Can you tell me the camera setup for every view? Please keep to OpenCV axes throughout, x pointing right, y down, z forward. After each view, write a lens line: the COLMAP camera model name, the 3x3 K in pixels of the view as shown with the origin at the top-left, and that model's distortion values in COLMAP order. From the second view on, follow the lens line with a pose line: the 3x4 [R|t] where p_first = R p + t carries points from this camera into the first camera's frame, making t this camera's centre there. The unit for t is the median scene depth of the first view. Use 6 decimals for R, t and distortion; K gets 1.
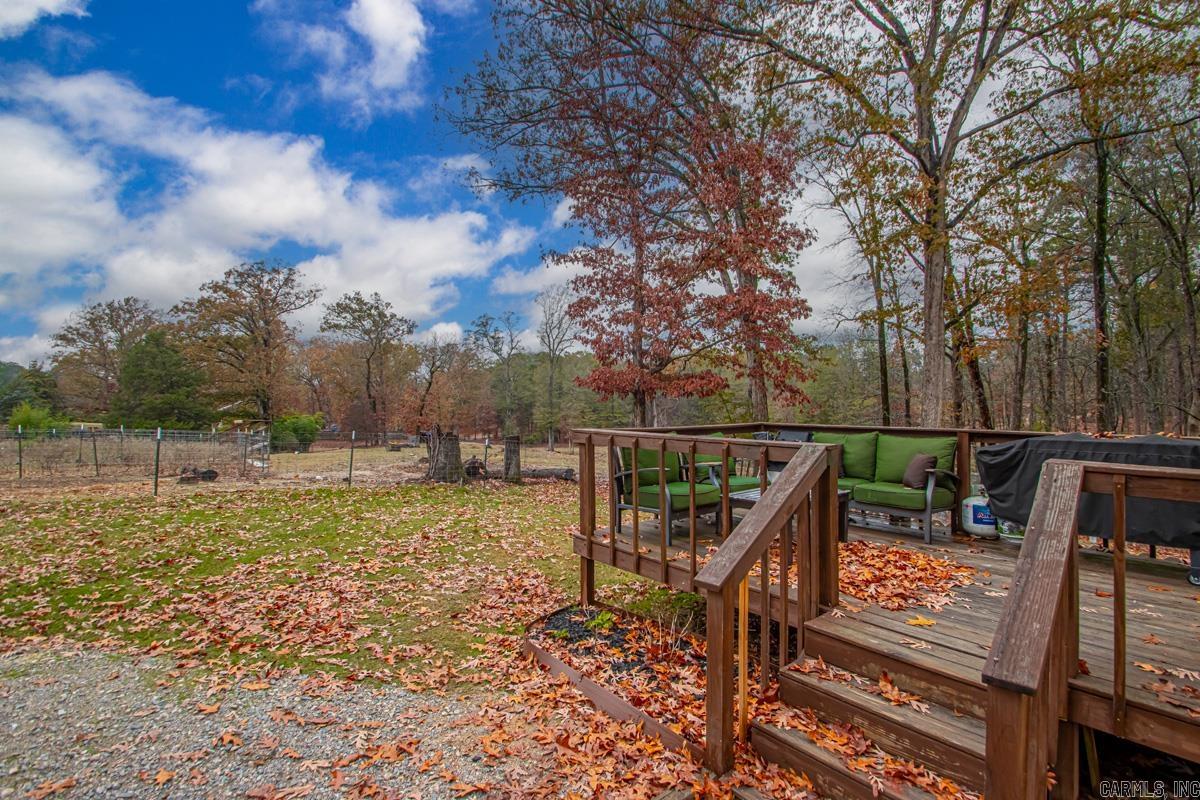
lens RADIAL K [[562.3, 0, 597.2], [0, 562.3, 404.8], [0, 0, 1]] dist [0.023536, -0.023770]
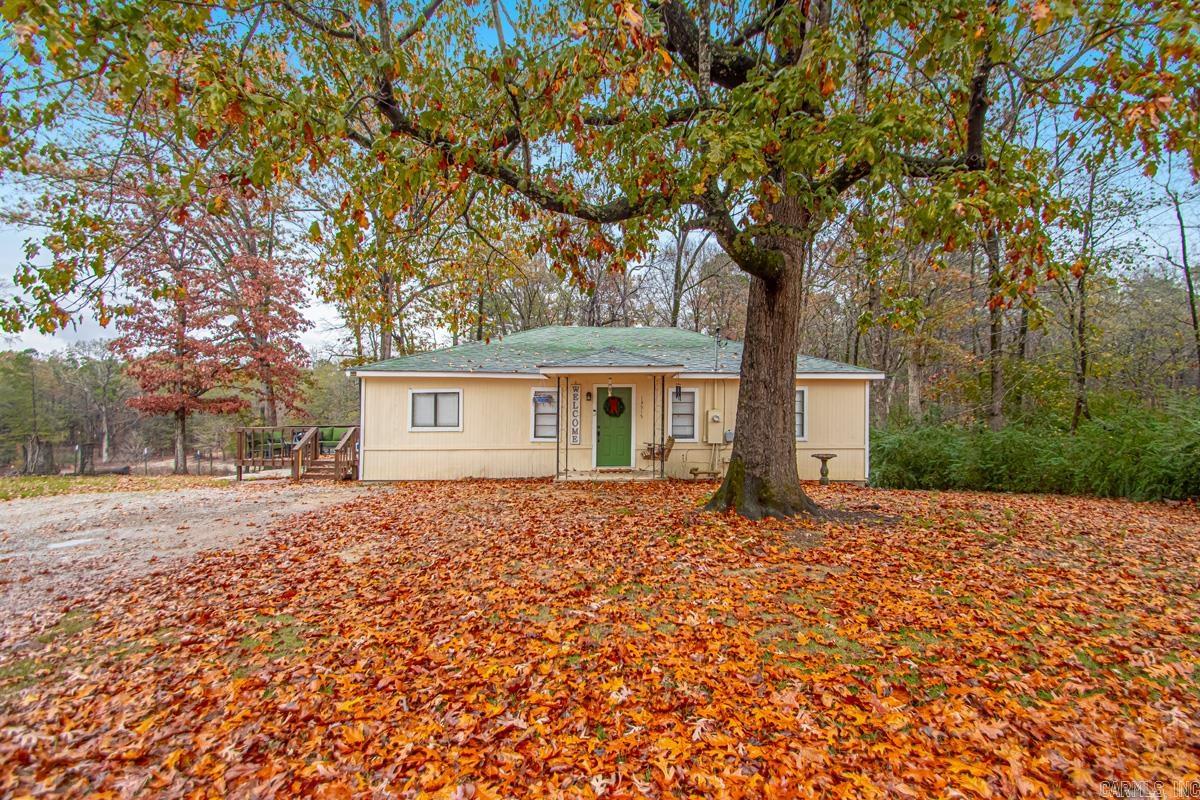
lens RADIAL K [[562.3, 0, 597.2], [0, 562.3, 404.8], [0, 0, 1]] dist [0.023536, -0.023770]
pose [[0.666162, -0.000964, 0.745807, -1.130171], [0.014758, 0.999820, -0.011890, -0.021889], [-0.745661, 0.018927, 0.666056, -2.829252]]
